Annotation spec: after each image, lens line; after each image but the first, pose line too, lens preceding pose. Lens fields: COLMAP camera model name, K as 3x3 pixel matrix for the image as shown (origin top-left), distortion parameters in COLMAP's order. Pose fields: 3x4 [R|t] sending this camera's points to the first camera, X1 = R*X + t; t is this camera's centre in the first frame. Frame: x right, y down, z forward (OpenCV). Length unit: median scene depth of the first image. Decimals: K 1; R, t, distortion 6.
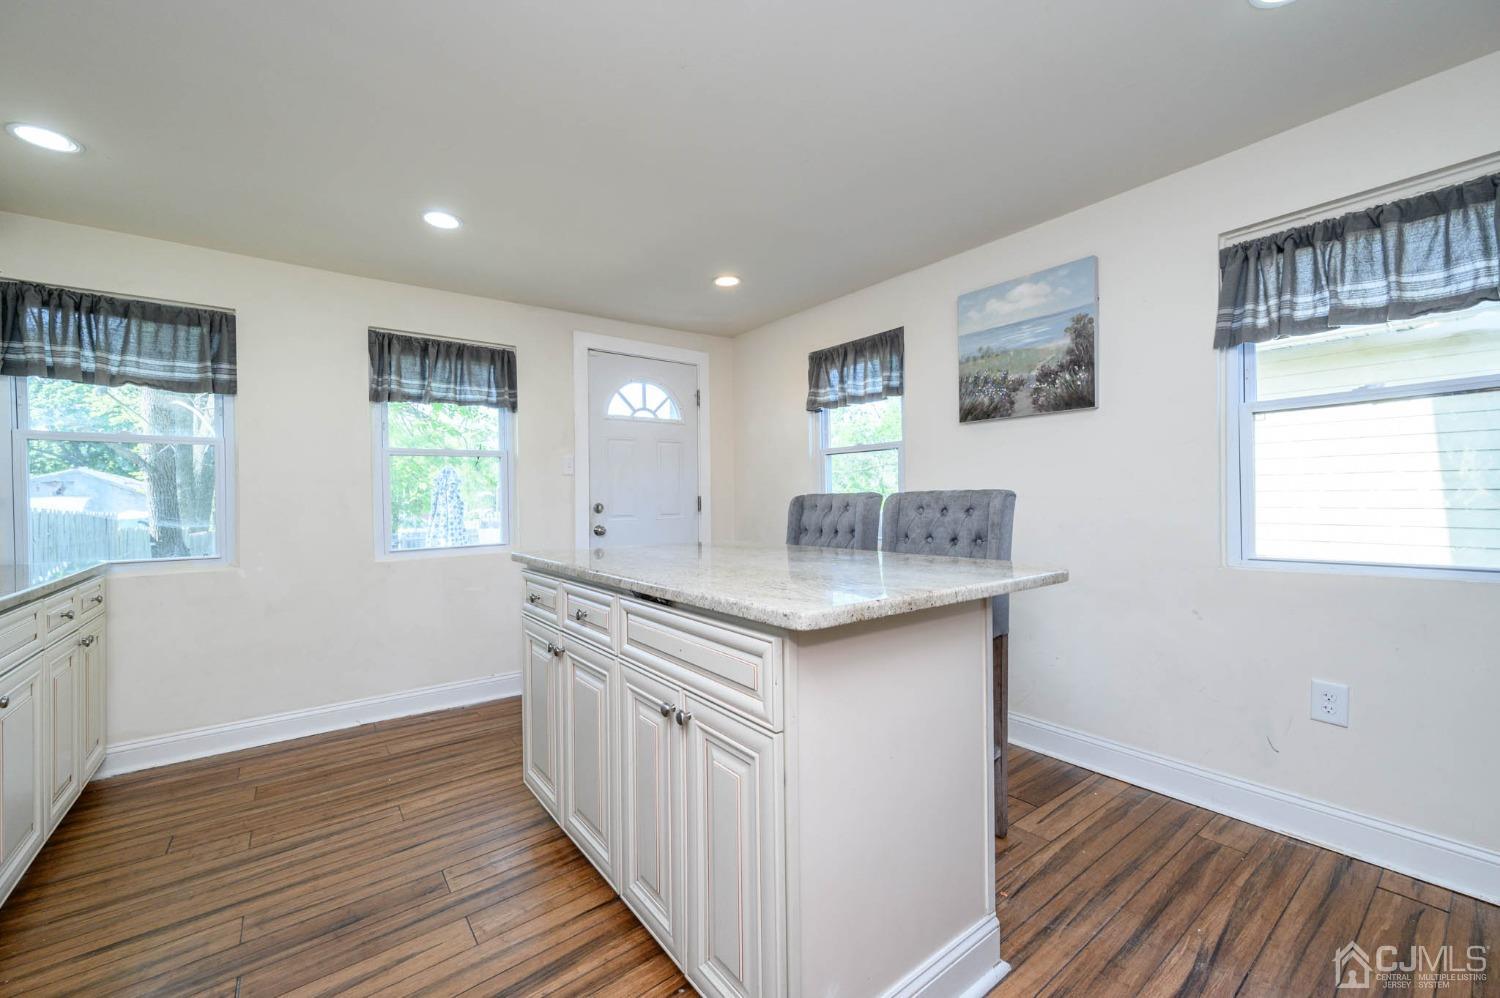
lens RADIAL K [[589.6, 0, 742.6], [0, 589.6, 499.4], [0, 0, 1]] dist [0.000286, -0.000062]
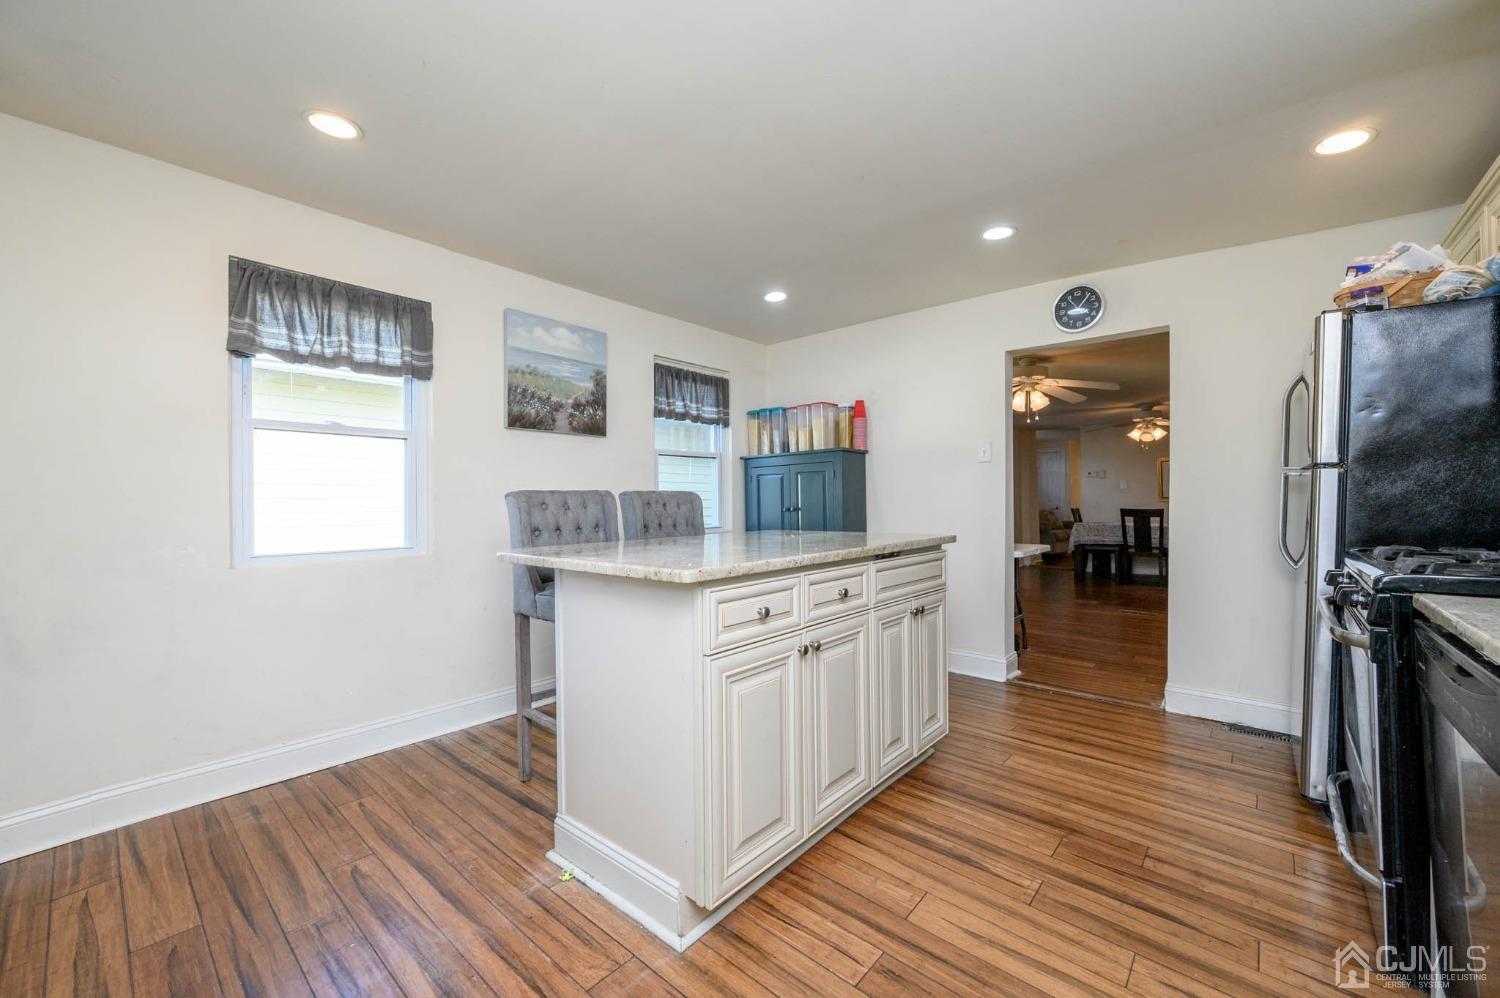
lens RADIAL K [[587.2, 0, 745.2], [0, 587.2, 502.4], [0, 0, 1]] dist [-0.000525, -0.000086]
pose [[-0.191040, 0.009868, 0.981533, -0.775987], [0.008684, 0.999927, -0.008363, 0.018655], [-0.981544, 0.006926, -0.191112, 0.814451]]
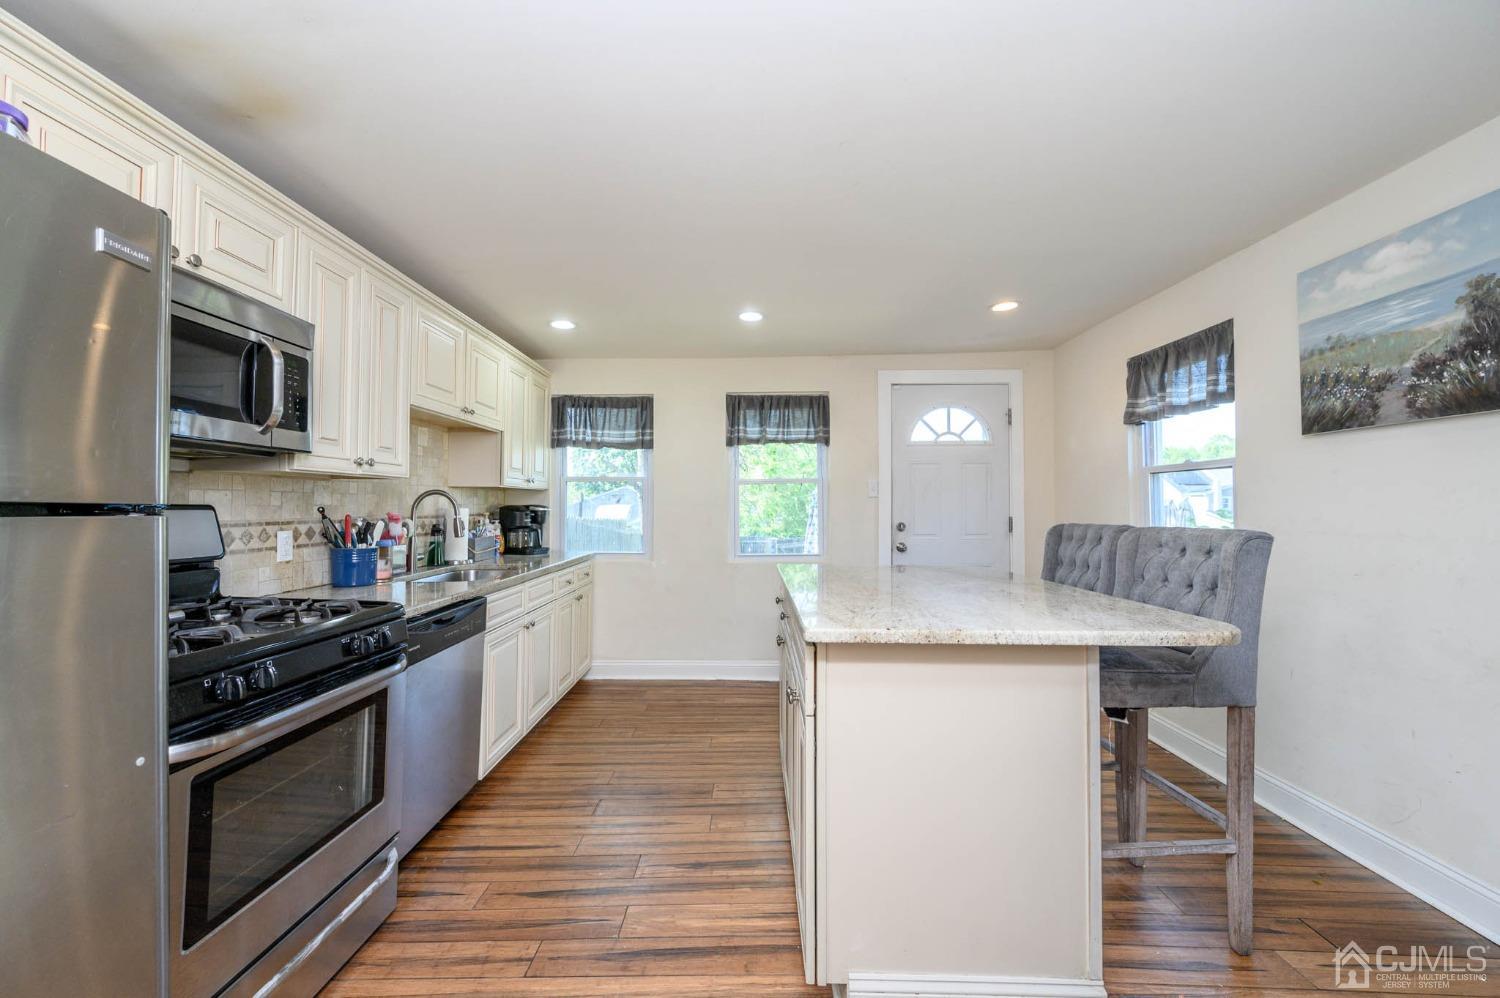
lens RADIAL K [[588.9, 0, 746.4], [0, 588.9, 491.9], [0, 0, 1]] dist [0.000405, 0.000219]
pose [[0.785489, -0.004974, -0.618856, 0.283726], [-0.010436, 0.999719, -0.021281, -0.032440], [0.618788, 0.023175, 0.785216, -0.060009]]
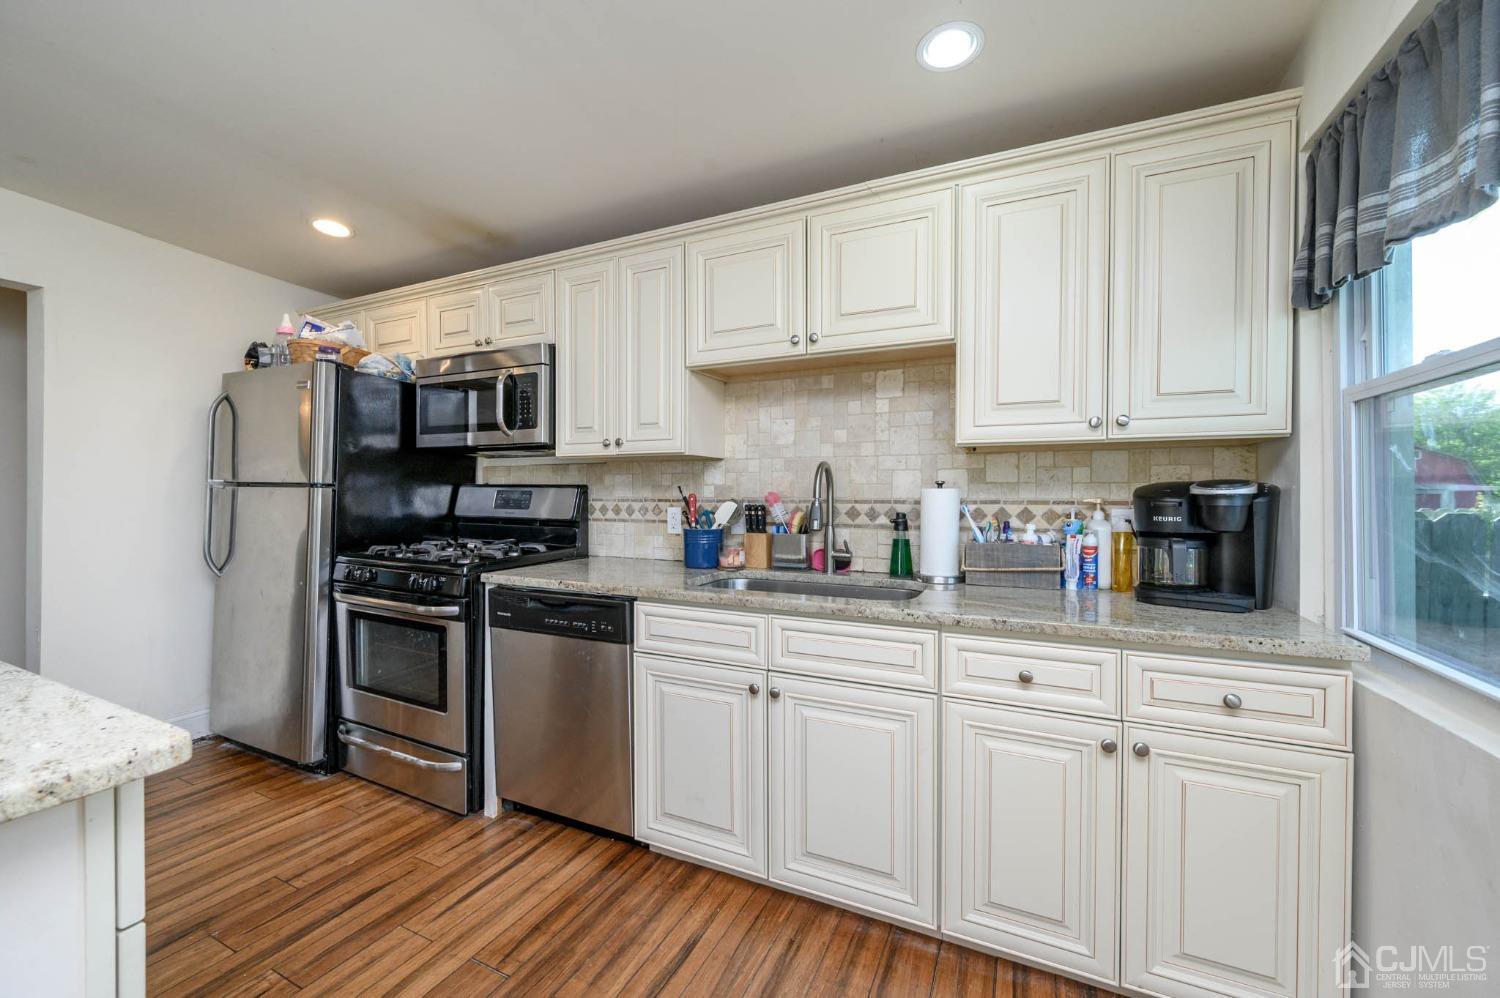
lens RADIAL K [[592.2, 0, 751.2], [0, 592.2, 497.1], [0, 0, 1]] dist [-0.000626, -0.000043]
pose [[-0.889688, 0.009178, -0.456477, -0.385473], [0.002217, 0.999873, 0.015782, -0.020366], [0.456564, 0.013029, -0.889595, 1.055401]]
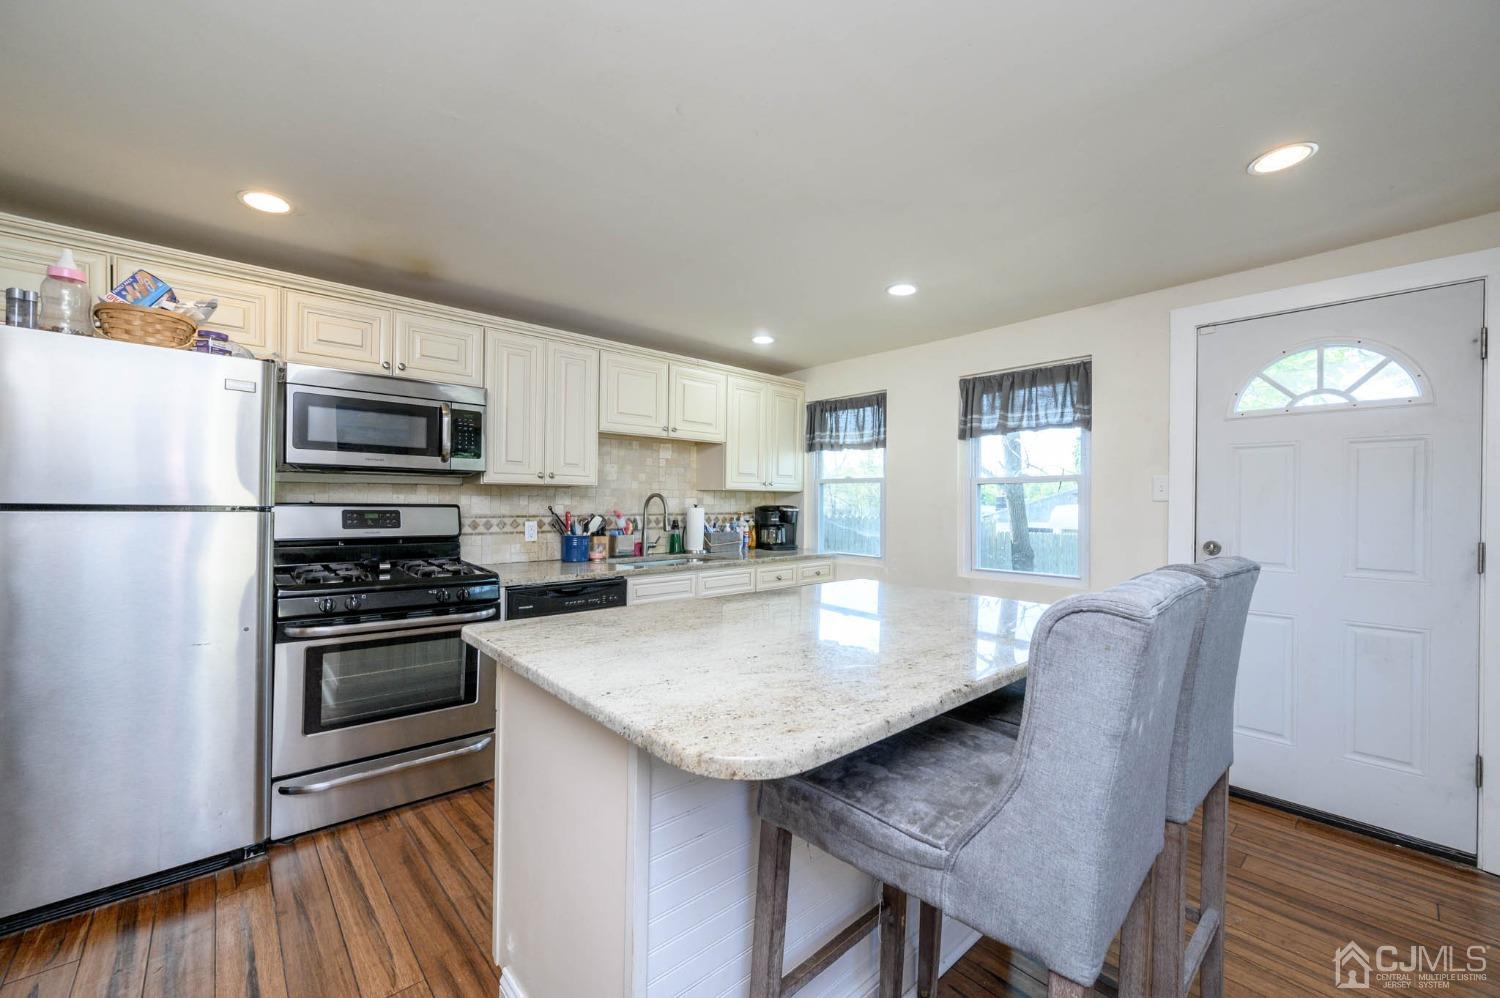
lens RADIAL K [[592.2, 0, 751.2], [0, 592.2, 497.1], [0, 0, 1]] dist [-0.000626, -0.000043]
pose [[0.082983, 0.004832, -0.996539, 0.558392], [-0.017649, 0.999839, 0.003379, -0.052694], [0.996395, 0.017308, 0.083055, 0.531561]]
